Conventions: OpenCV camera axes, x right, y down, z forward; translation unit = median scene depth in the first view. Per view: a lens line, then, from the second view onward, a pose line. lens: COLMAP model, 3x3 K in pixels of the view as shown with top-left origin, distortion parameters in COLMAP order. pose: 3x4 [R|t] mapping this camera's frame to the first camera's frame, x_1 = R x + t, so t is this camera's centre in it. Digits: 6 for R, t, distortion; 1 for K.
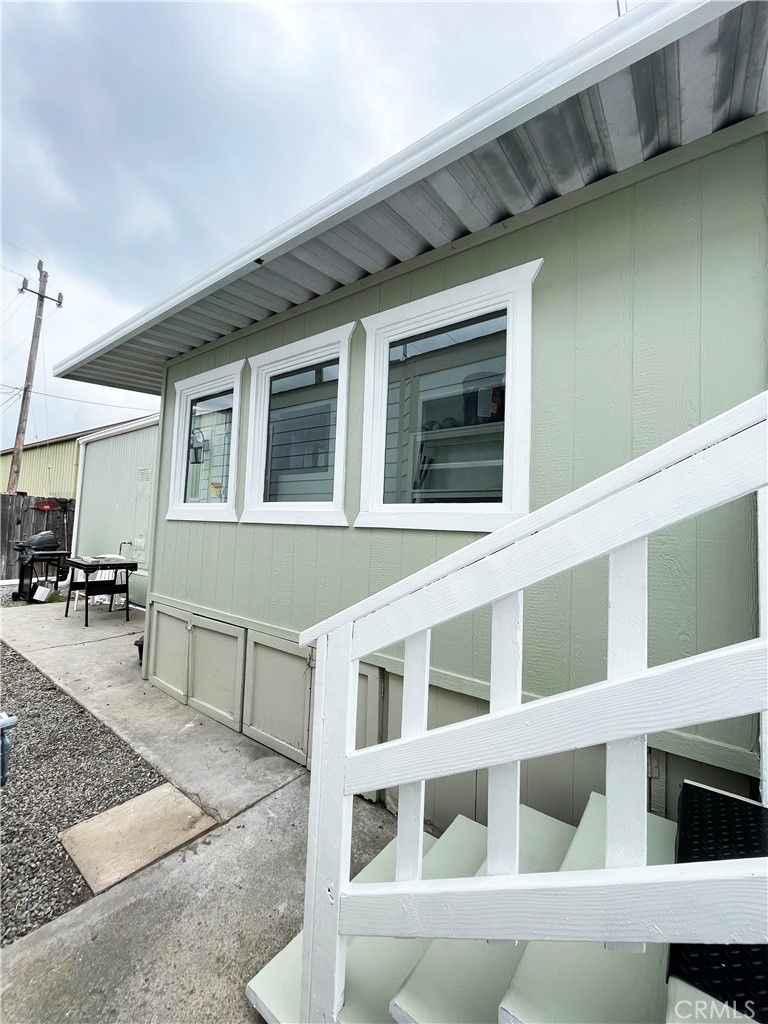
lens RADIAL K [[415.1, 0, 382.7], [0, 415.1, 508.4], [0, 0, 1]] dist [-0.000043, 0.000060]
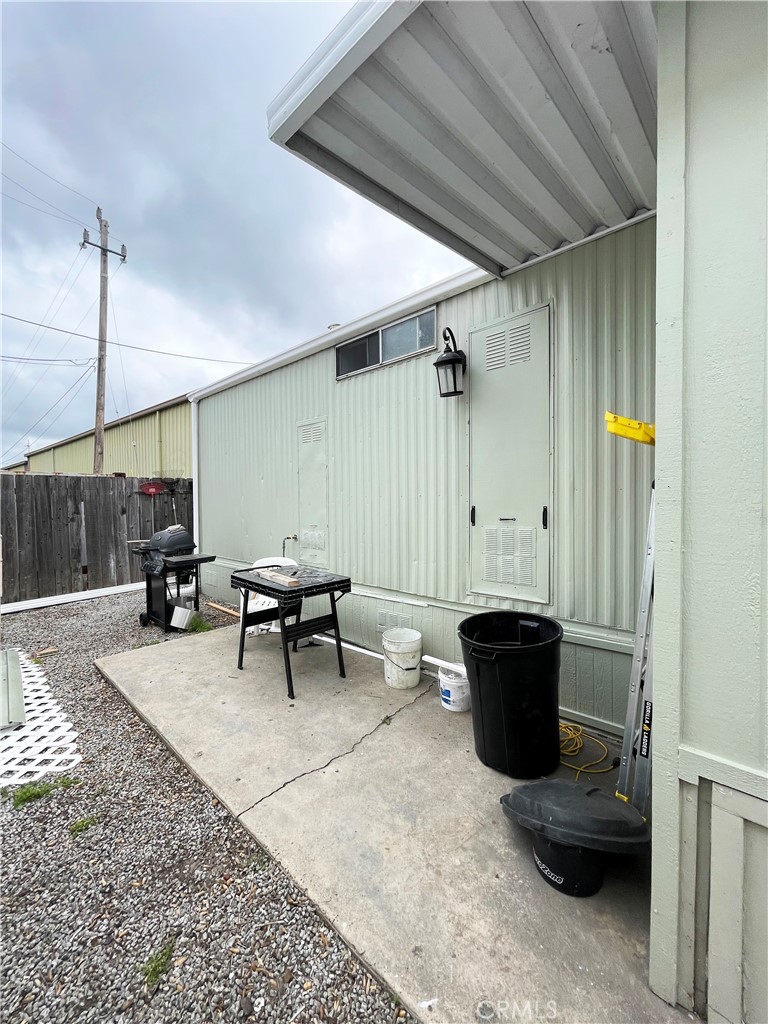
lens RADIAL K [[415.1, 0, 386.9], [0, 415.1, 511.4], [0, 0, 1]] dist [-0.000043, 0.000060]
pose [[0.992947, -0.044923, -0.109718, -0.280239], [0.054038, 0.995202, 0.081569, -0.003494], [0.105527, -0.086923, 0.990610, 0.260579]]
